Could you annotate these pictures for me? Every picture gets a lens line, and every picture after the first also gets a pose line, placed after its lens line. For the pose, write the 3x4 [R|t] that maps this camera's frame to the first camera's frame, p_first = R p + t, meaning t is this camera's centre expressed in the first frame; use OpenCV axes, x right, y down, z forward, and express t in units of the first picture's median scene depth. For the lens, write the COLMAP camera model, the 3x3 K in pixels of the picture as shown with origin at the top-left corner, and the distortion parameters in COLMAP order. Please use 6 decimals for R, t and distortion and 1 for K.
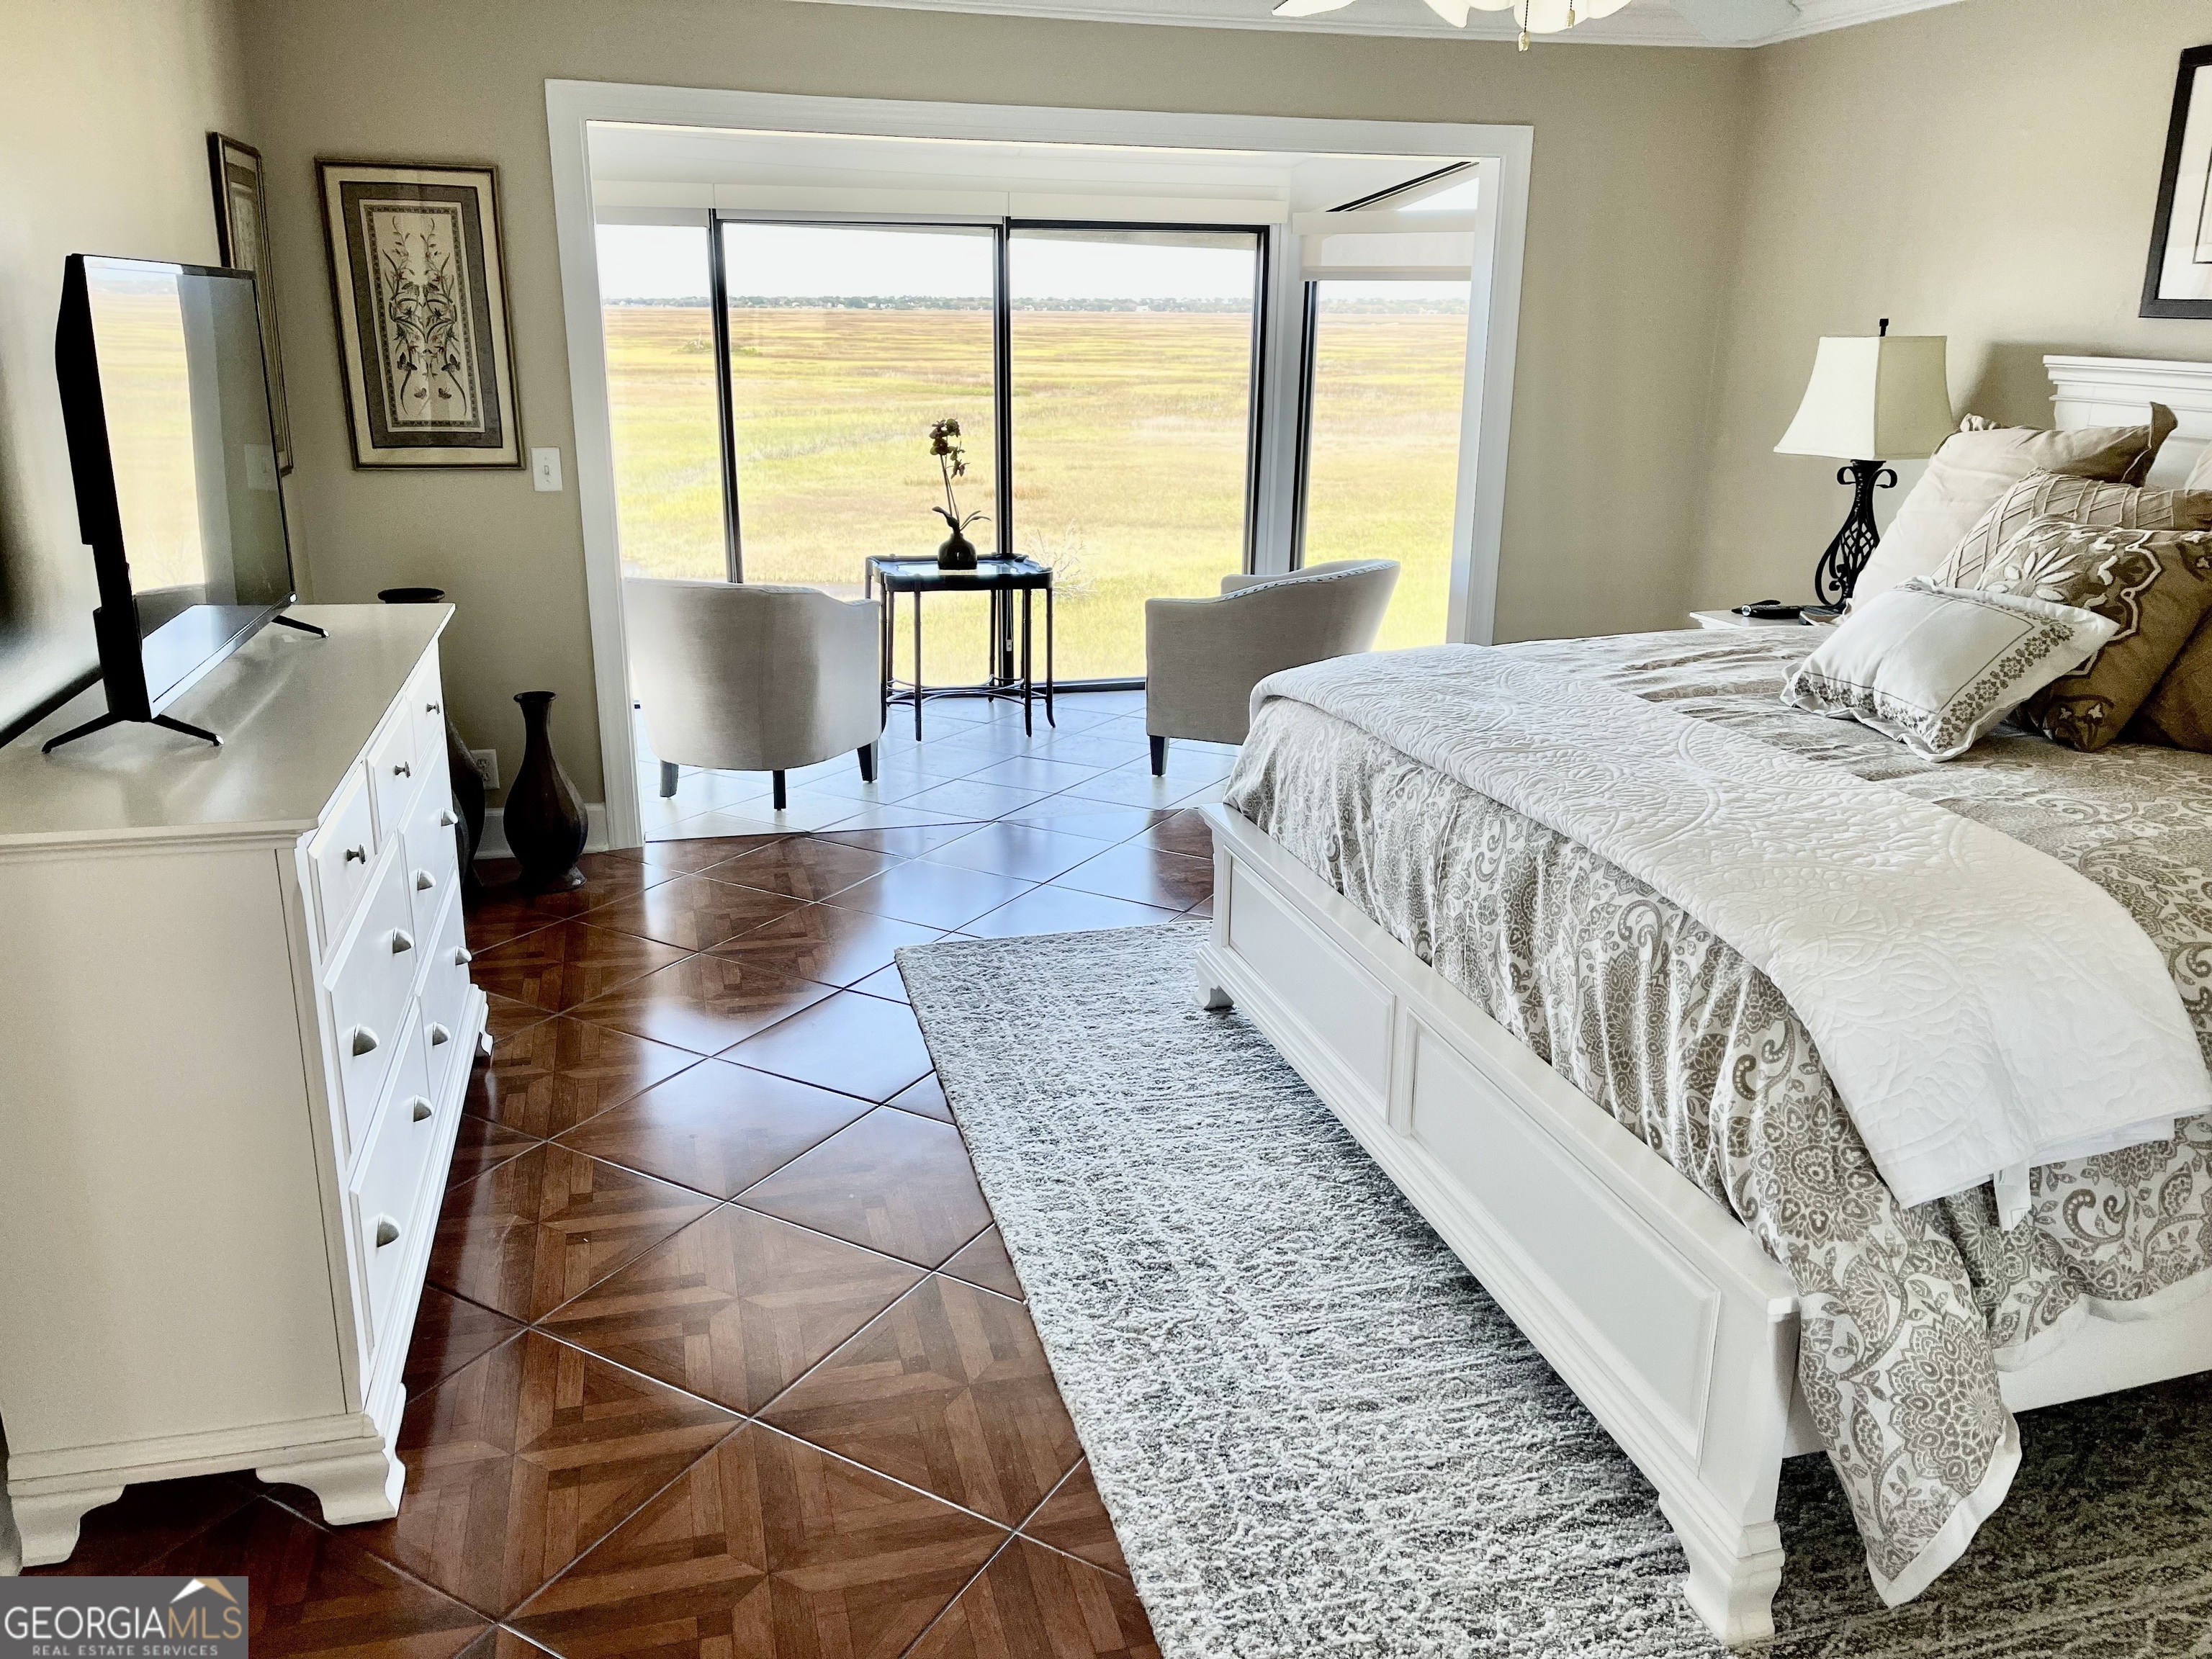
lens RADIAL K [[1684.3, 0, 1099.4], [0, 1684.3, 822.5], [0, 0, 1]] dist [0.067474, -0.062966]
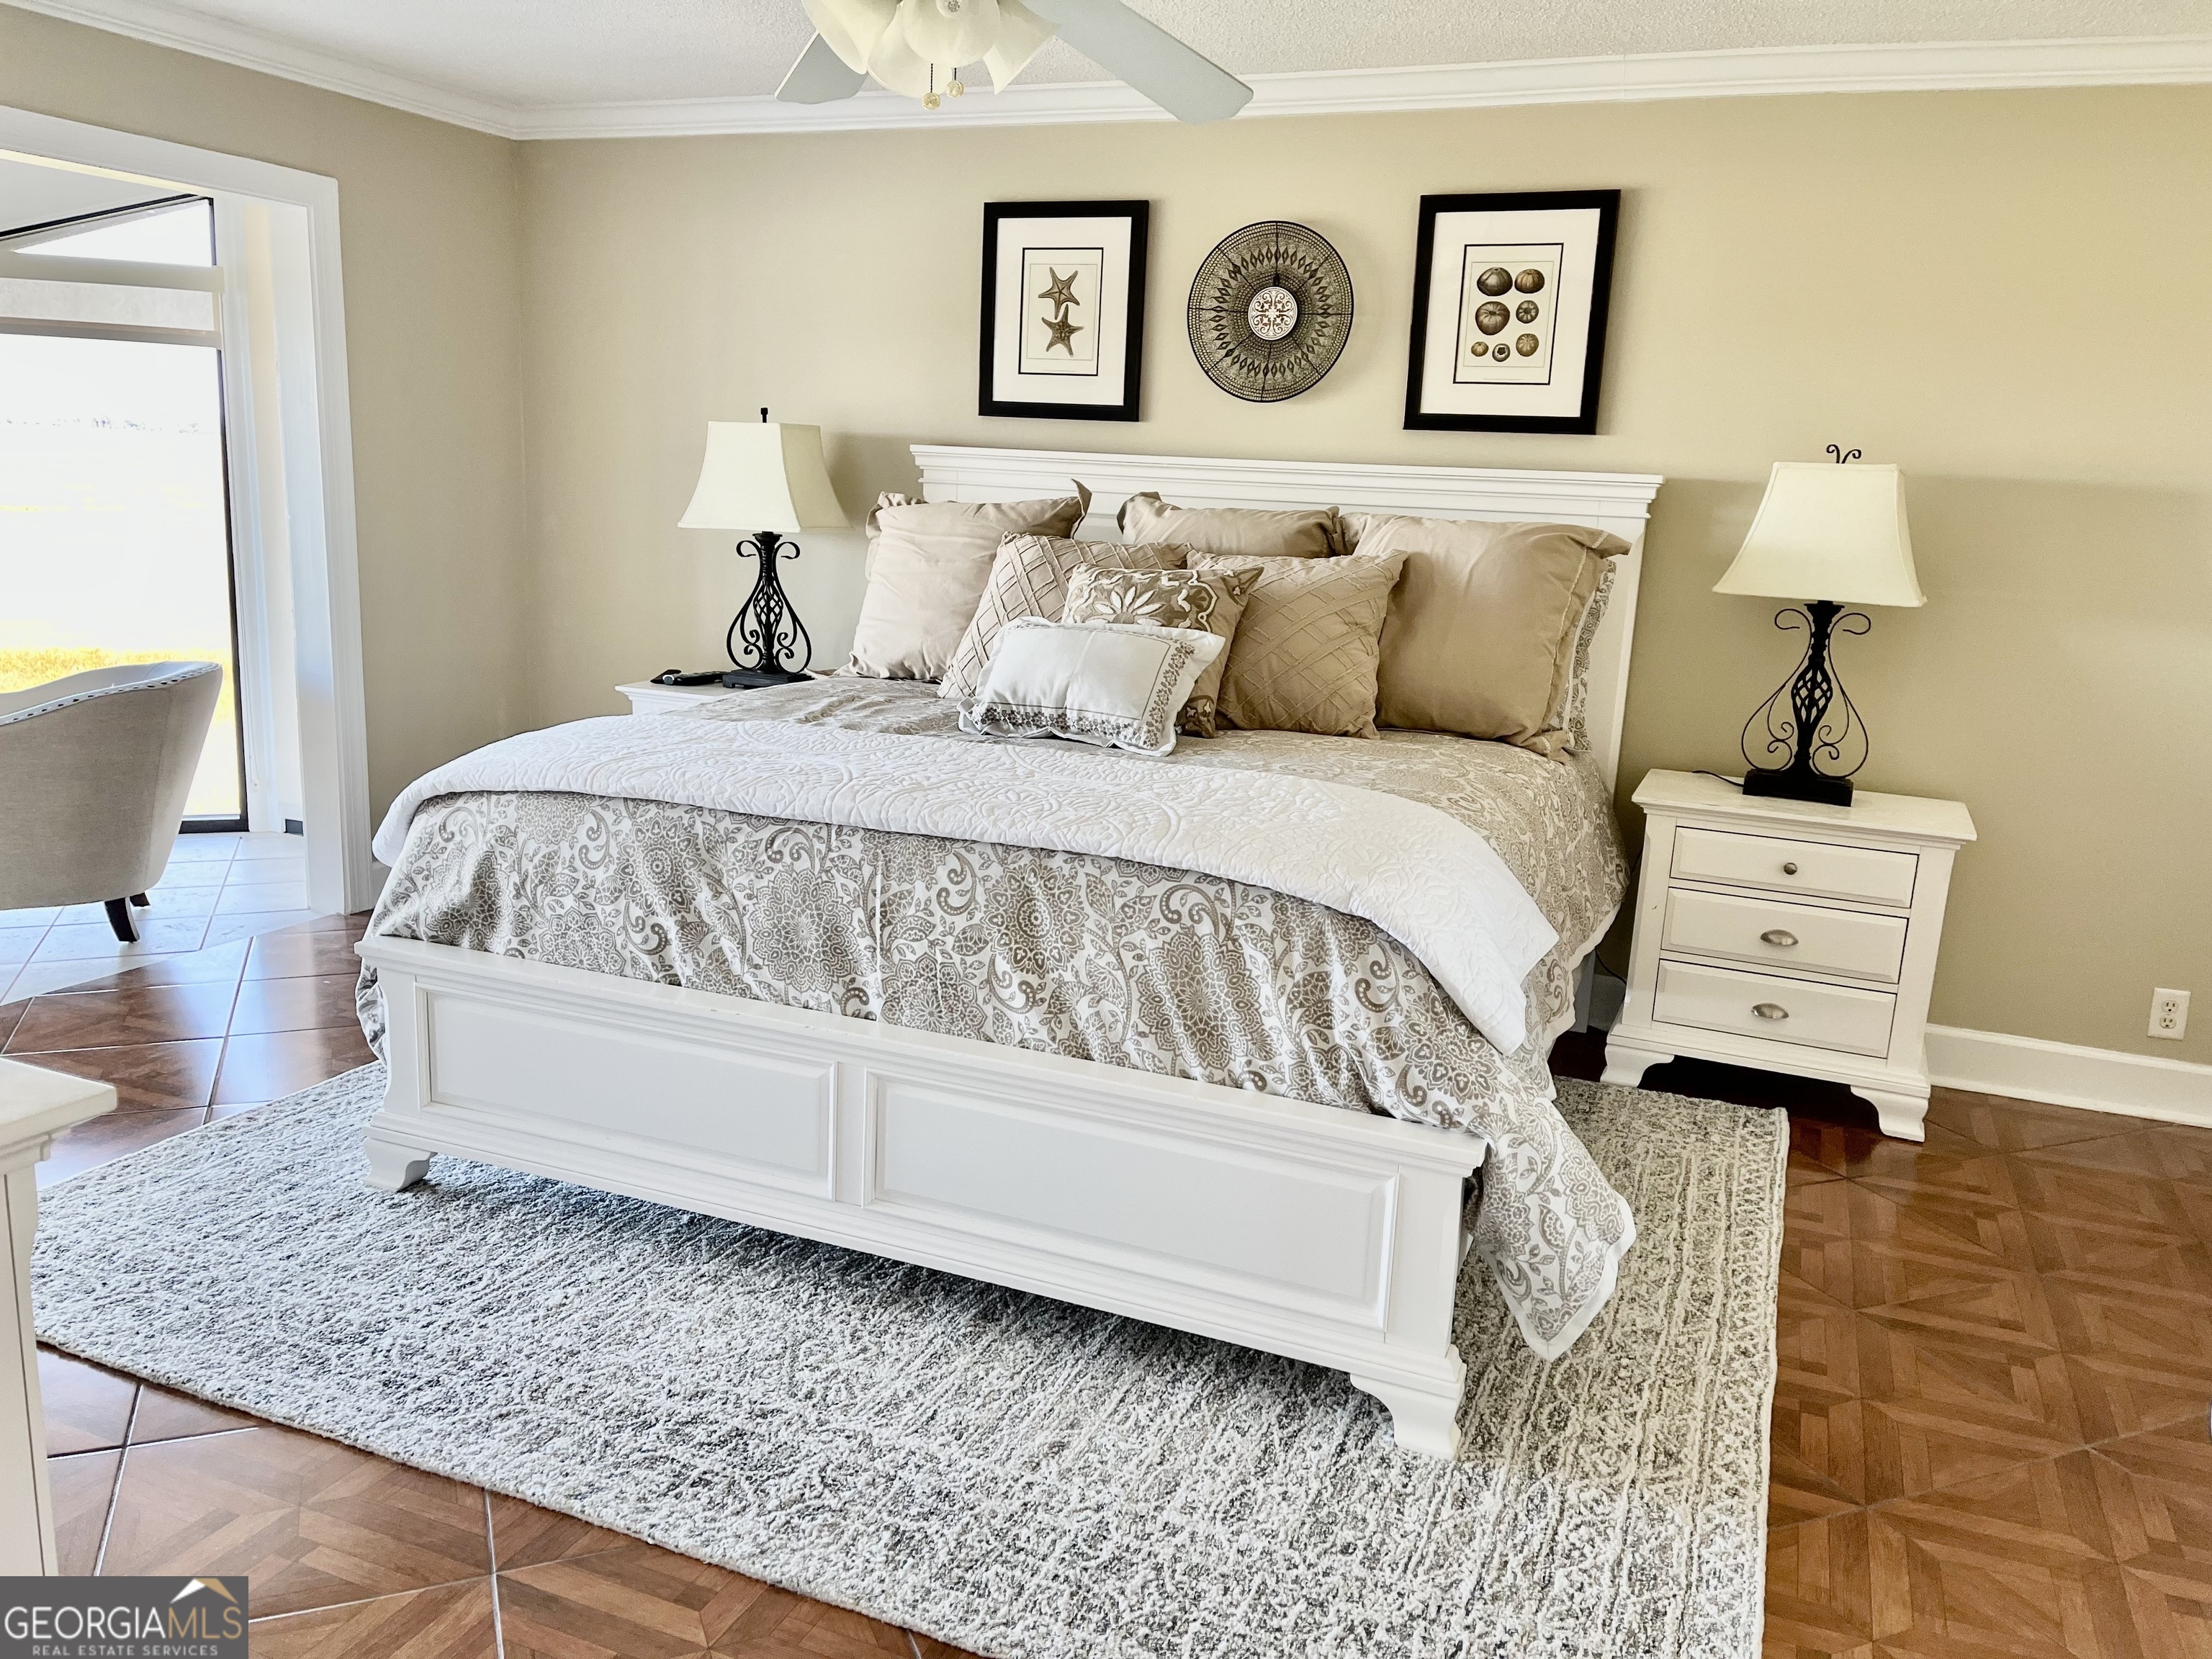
lens RADIAL K [[1684.3, 0, 1127.9], [0, 1684.3, 819.6], [0, 0, 1]] dist [0.067474, -0.062966]
pose [[0.602947, -0.136825, 0.785960, -0.503531], [0.188863, 0.981659, 0.026009, -0.028126], [-0.775103, 0.132757, 0.617730, 0.293209]]
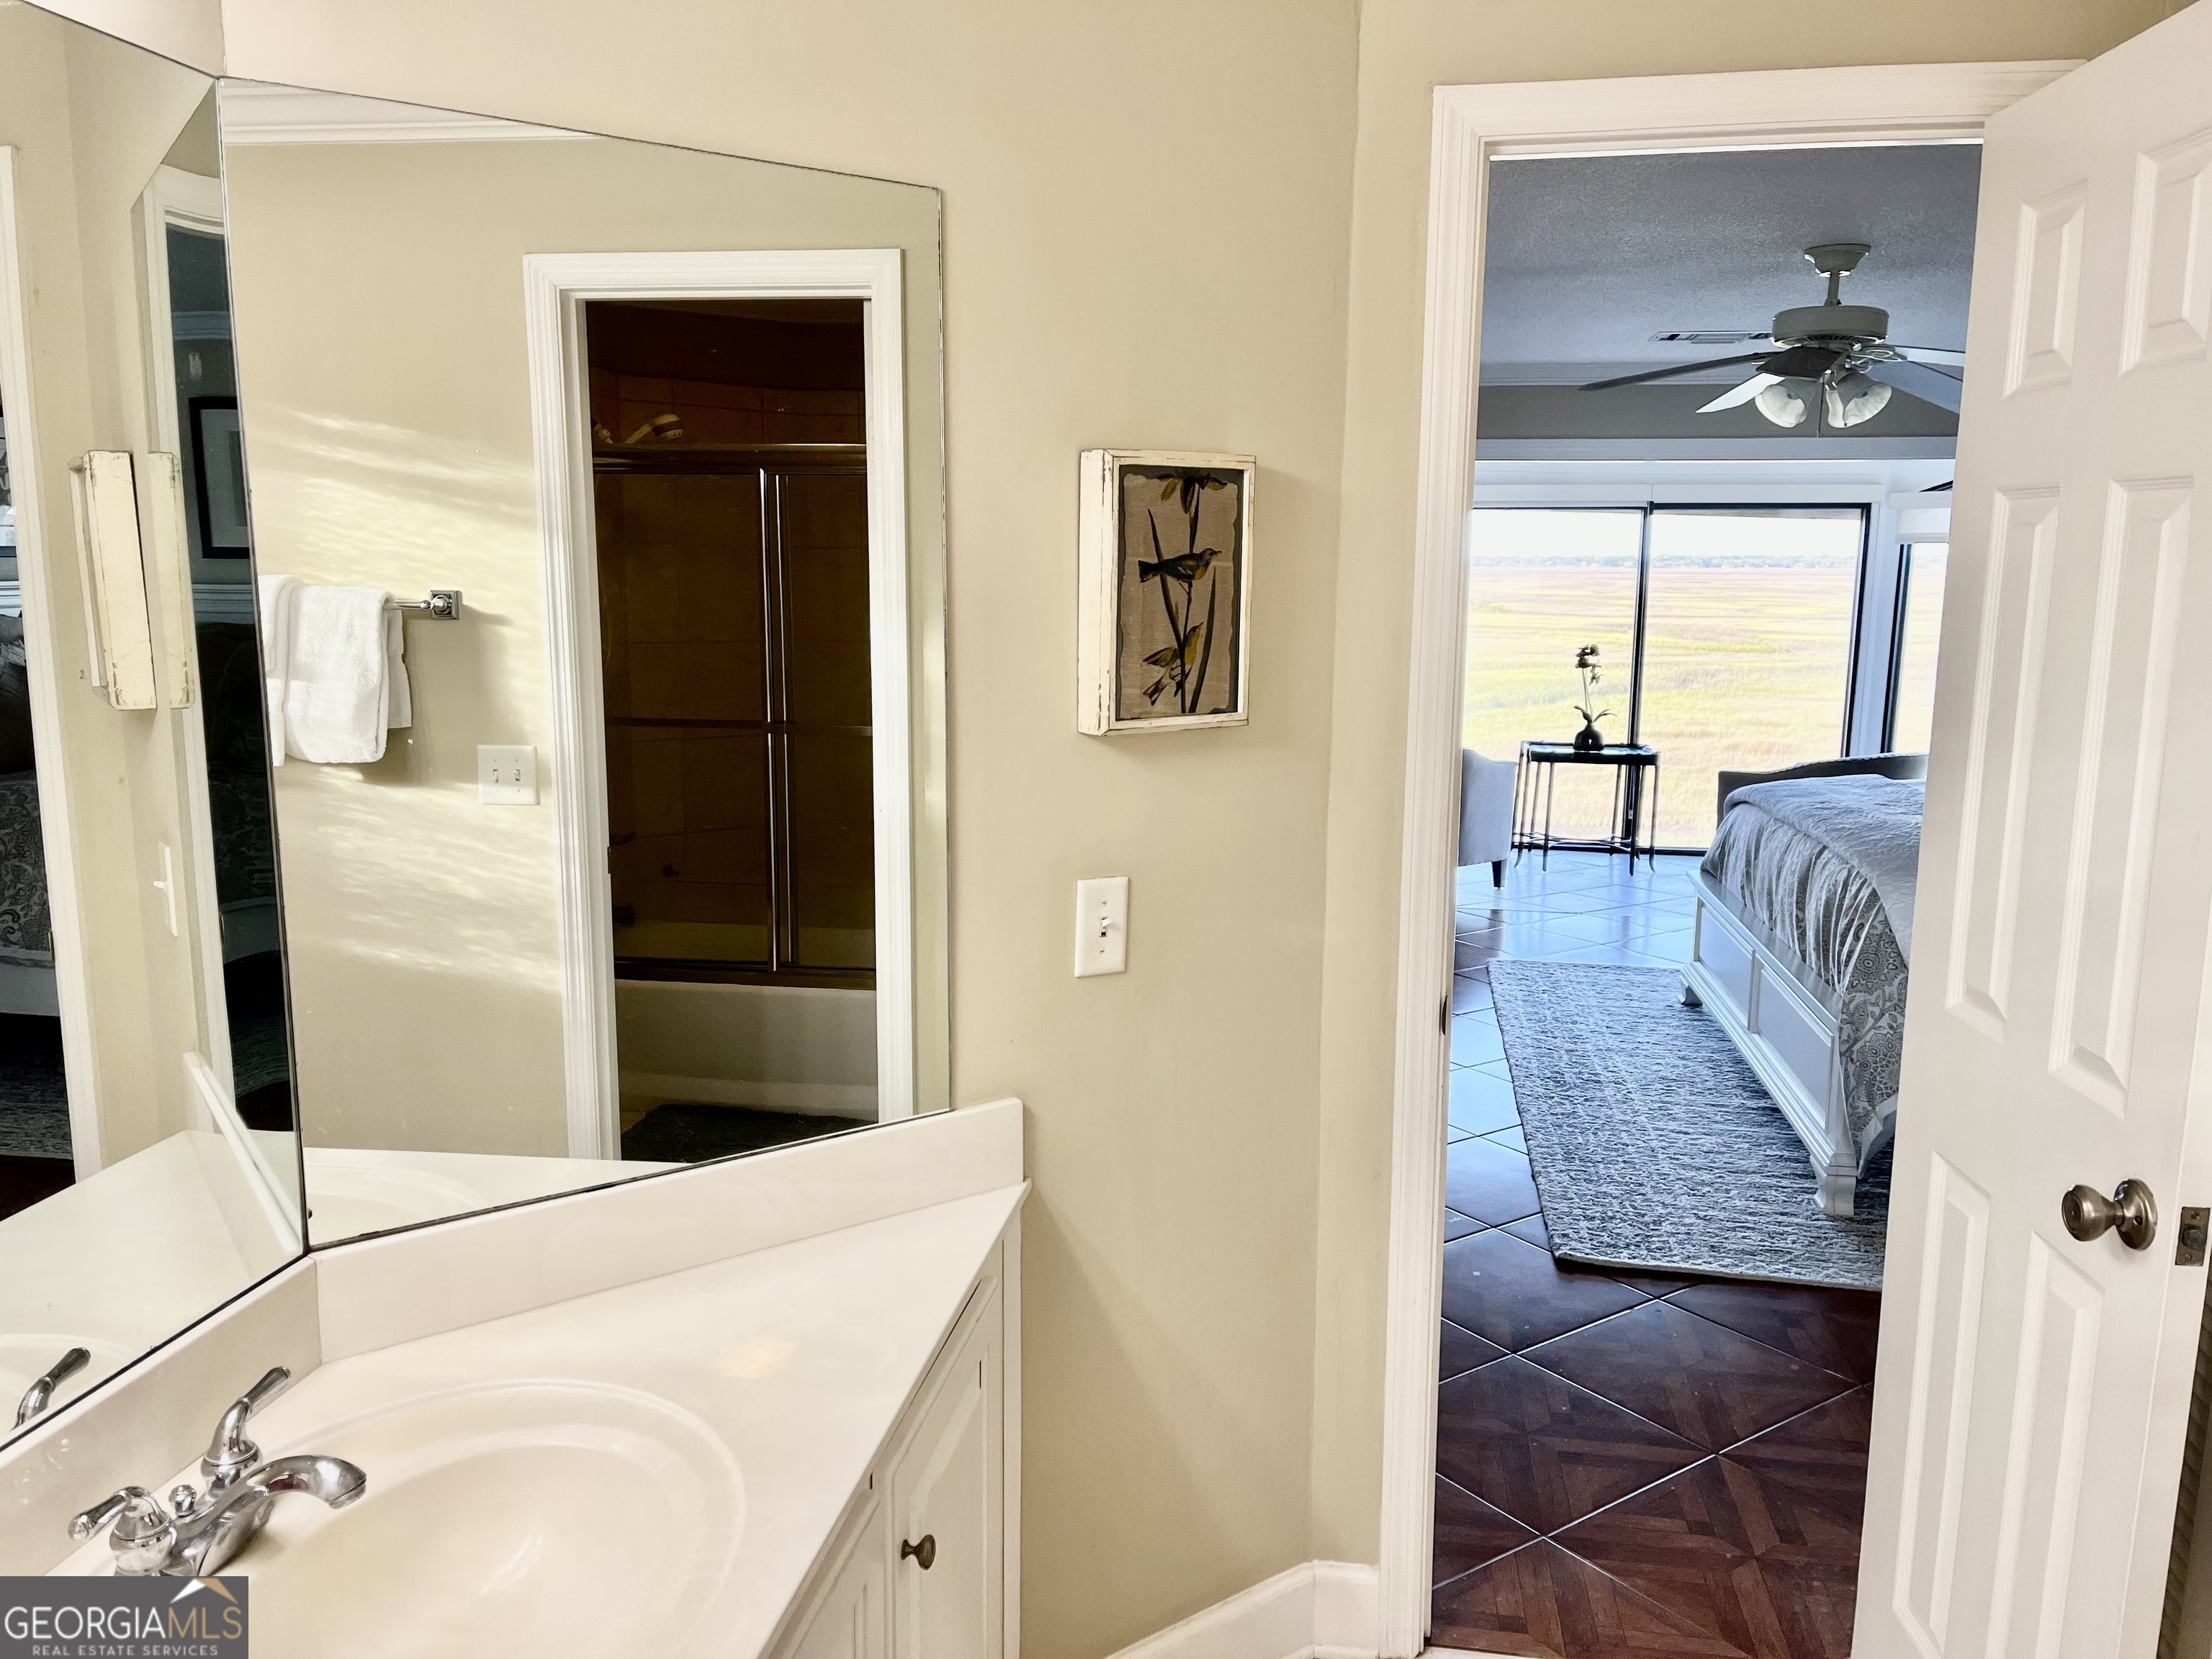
lens RADIAL K [[1684.3, 0, 1112.8], [0, 1684.3, 832.6], [0, 0, 1]] dist [0.067474, -0.062966]
pose [[0.913609, 0.064354, -0.401469, 0.293031], [-0.119262, 0.986378, -0.113289, 0.284044], [0.388710, 0.151382, 0.908839, -0.932507]]
